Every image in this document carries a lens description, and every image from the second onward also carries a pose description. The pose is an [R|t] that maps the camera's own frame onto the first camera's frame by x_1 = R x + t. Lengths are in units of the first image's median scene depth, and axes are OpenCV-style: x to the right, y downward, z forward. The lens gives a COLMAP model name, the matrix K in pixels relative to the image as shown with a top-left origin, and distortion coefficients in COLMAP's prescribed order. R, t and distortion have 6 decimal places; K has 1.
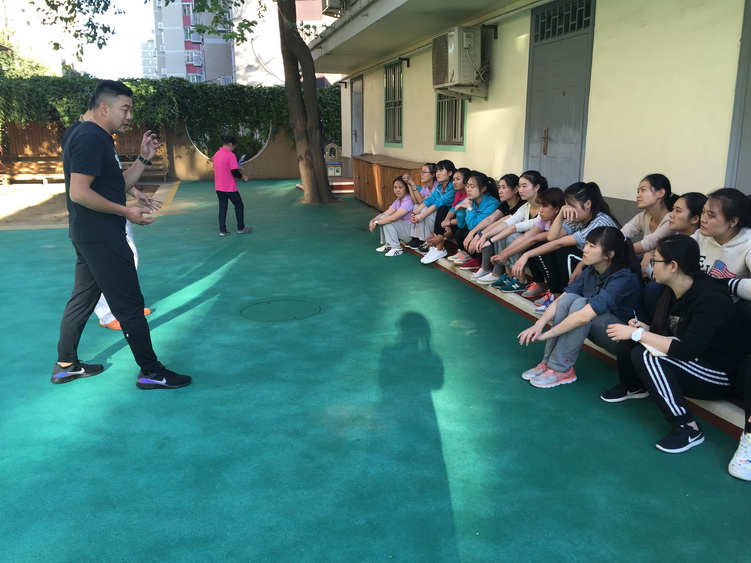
lens RADIAL K [[651.4, 0, 375.5], [0, 651.4, 281.5], [0, 0, 1]] dist [0.098660, -0.132016]
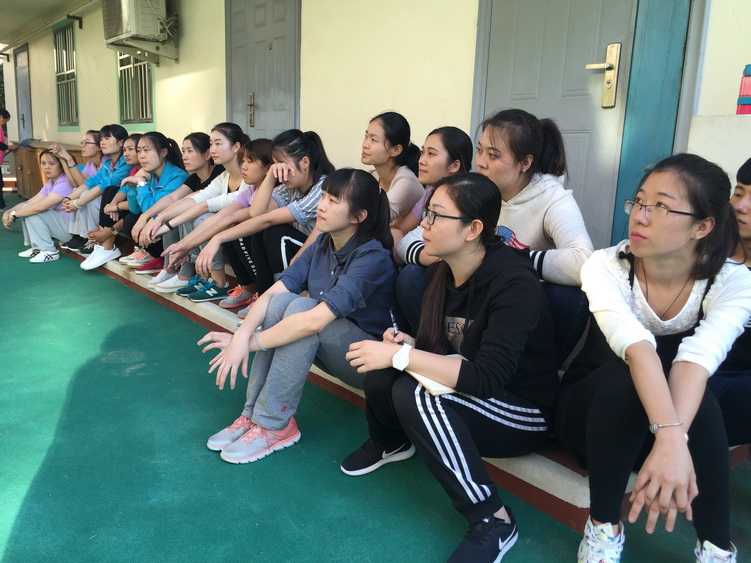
lens RADIAL K [[651.4, 0, 375.5], [0, 651.4, 281.5], [0, 0, 1]] dist [0.098660, -0.132016]
pose [[0.917627, -0.042436, 0.395171, 0.103602], [0.053041, 0.998465, -0.015946, 0.016165], [-0.393888, 0.035592, 0.918469, 0.315059]]
